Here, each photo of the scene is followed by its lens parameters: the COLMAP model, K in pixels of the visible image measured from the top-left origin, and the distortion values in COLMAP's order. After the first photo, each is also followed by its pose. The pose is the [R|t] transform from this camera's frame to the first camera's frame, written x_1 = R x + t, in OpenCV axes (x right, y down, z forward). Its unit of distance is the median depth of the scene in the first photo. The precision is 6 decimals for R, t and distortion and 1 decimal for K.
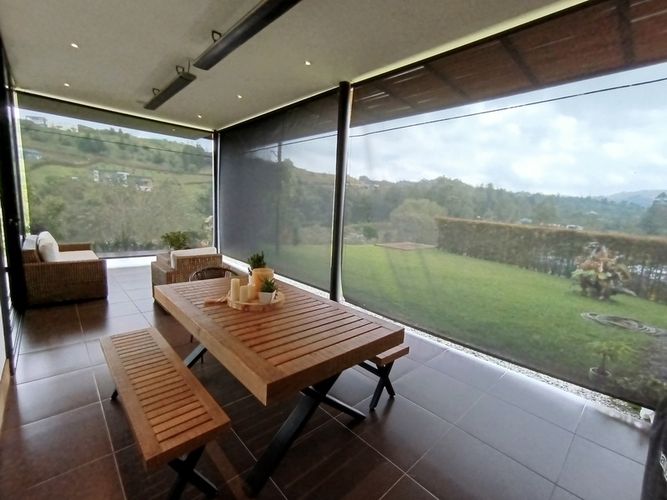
lens RADIAL K [[304.6, 0, 335.8], [0, 304.6, 255.1], [0, 0, 1]] dist [-0.016716, 0.010825]
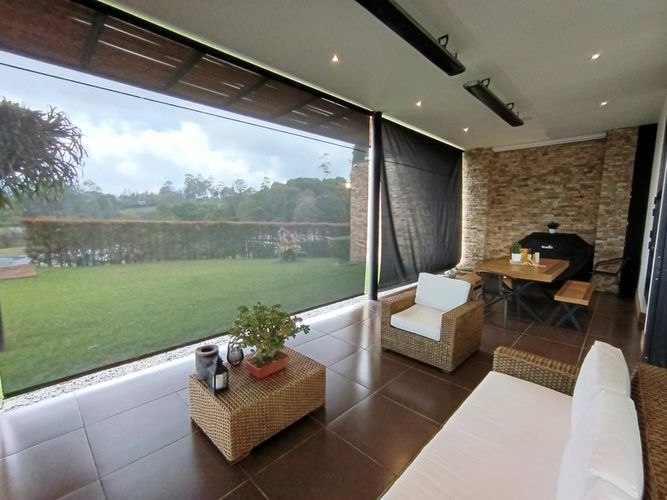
lens RADIAL K [[304.6, 0, 330.4], [0, 304.6, 248.8], [0, 0, 1]] dist [-0.016716, 0.010825]
pose [[-0.031195, -0.163771, 0.986005, -1.020256], [0.149422, 0.974635, 0.166610, -0.215472], [-0.988281, 0.152529, -0.005933, 1.040244]]
